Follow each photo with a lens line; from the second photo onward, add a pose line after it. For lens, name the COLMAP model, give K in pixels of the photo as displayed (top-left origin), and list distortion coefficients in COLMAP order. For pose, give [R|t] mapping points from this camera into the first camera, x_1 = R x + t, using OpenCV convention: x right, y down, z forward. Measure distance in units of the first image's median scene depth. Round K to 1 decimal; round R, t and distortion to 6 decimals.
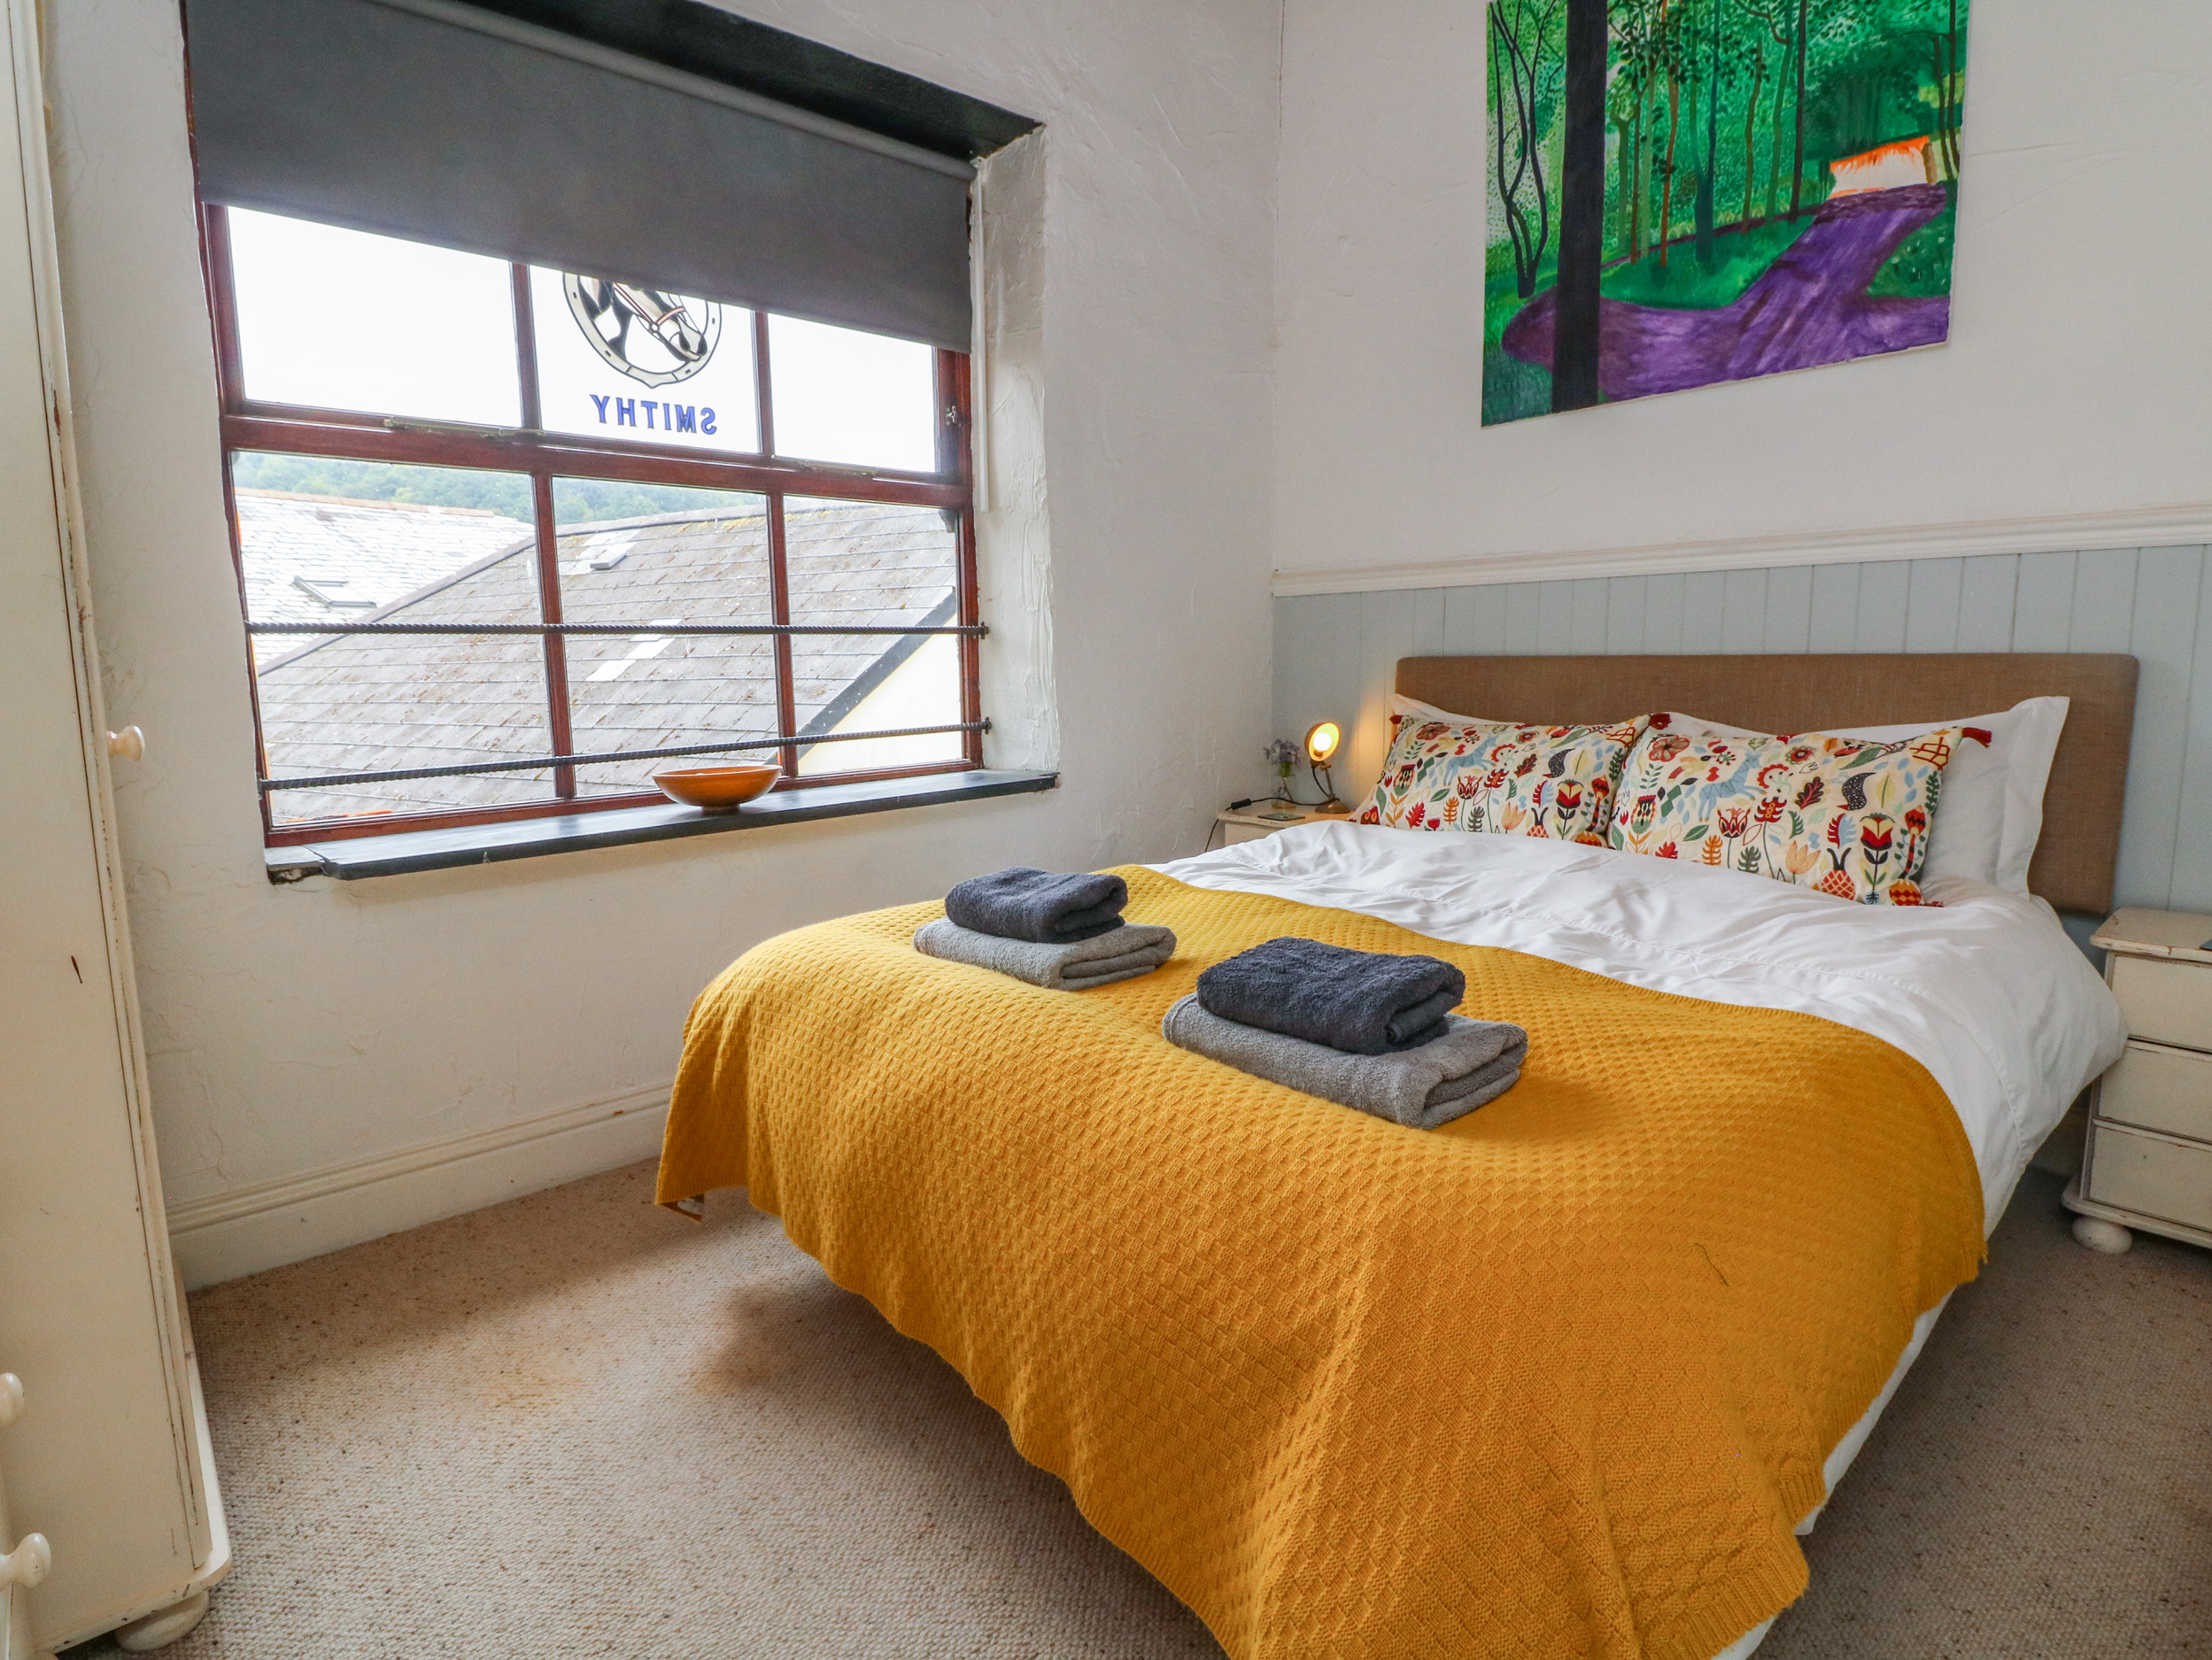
lens RADIAL K [[1192.2, 0, 1109.3], [0, 1192.2, 837.3], [0, 0, 1]] dist [-0.010365, -0.009732]
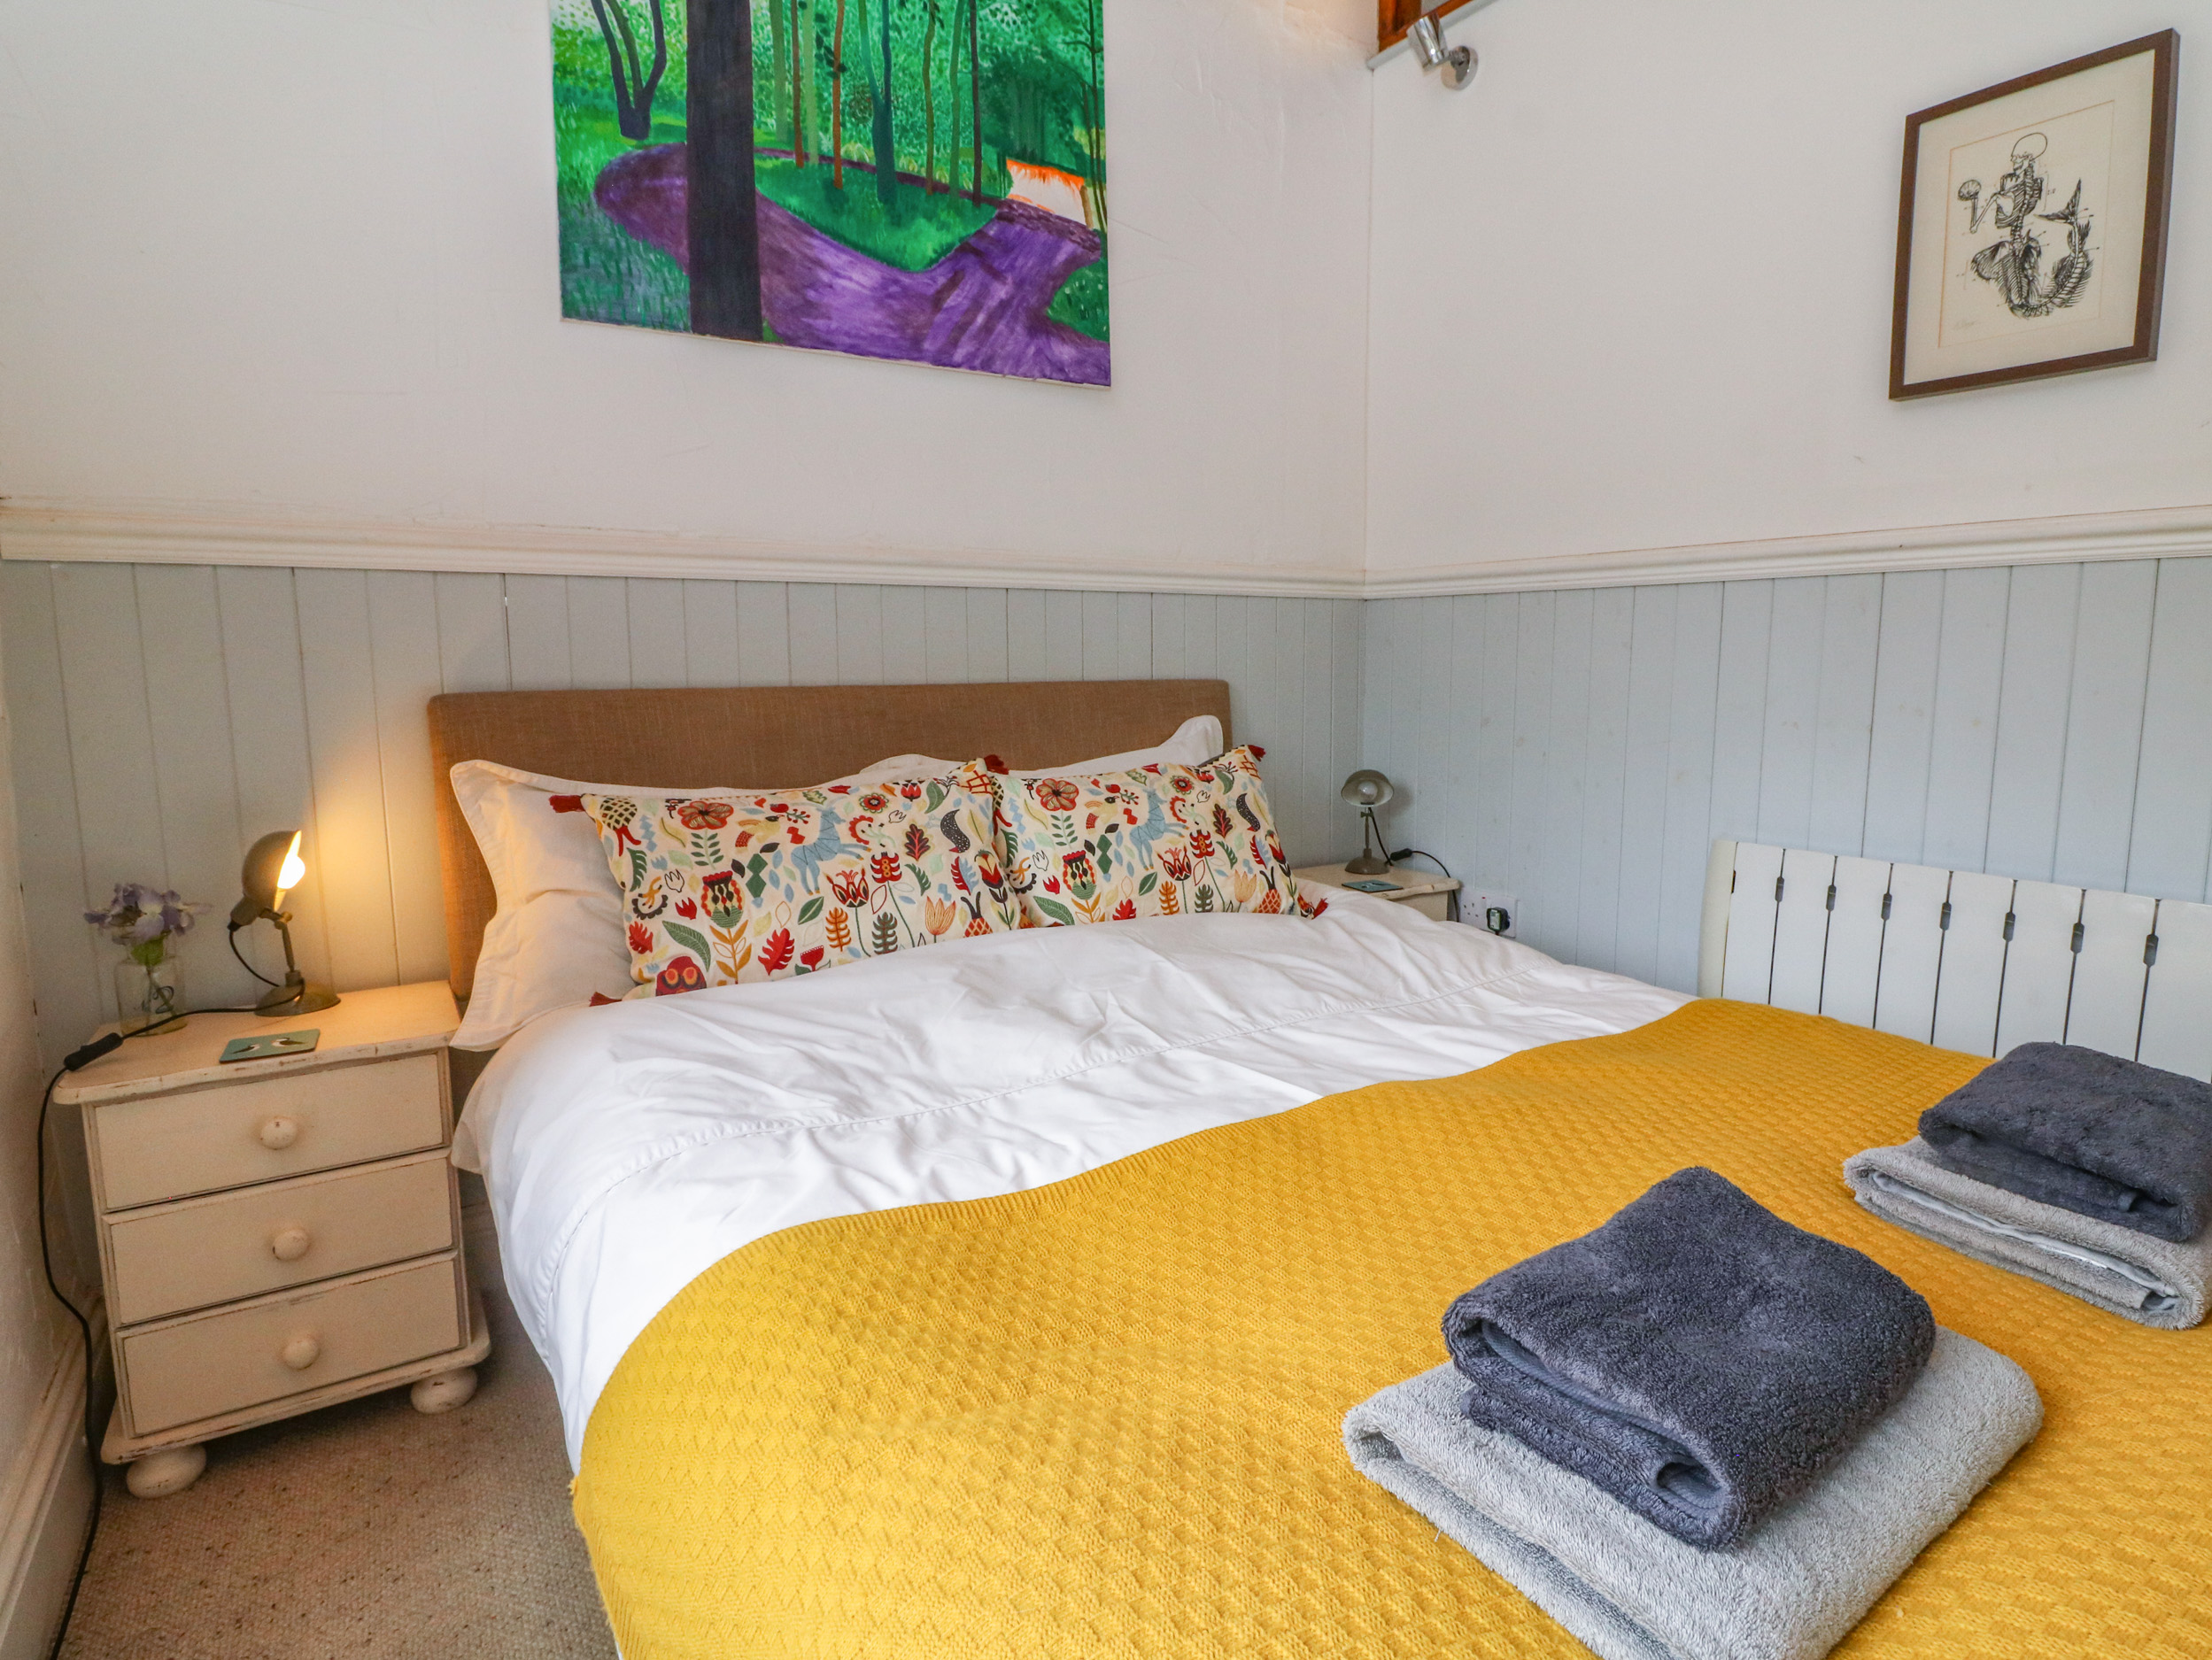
lens RADIAL K [[1192.2, 0, 1107.8], [0, 1192.2, 831.3], [0, 0, 1]] dist [-0.010365, -0.009732]
pose [[0.108541, -0.109599, 0.988032, -0.337754], [0.169232, 0.981433, 0.090276, -0.113698], [-0.979581, 0.157408, 0.125073, 0.824846]]
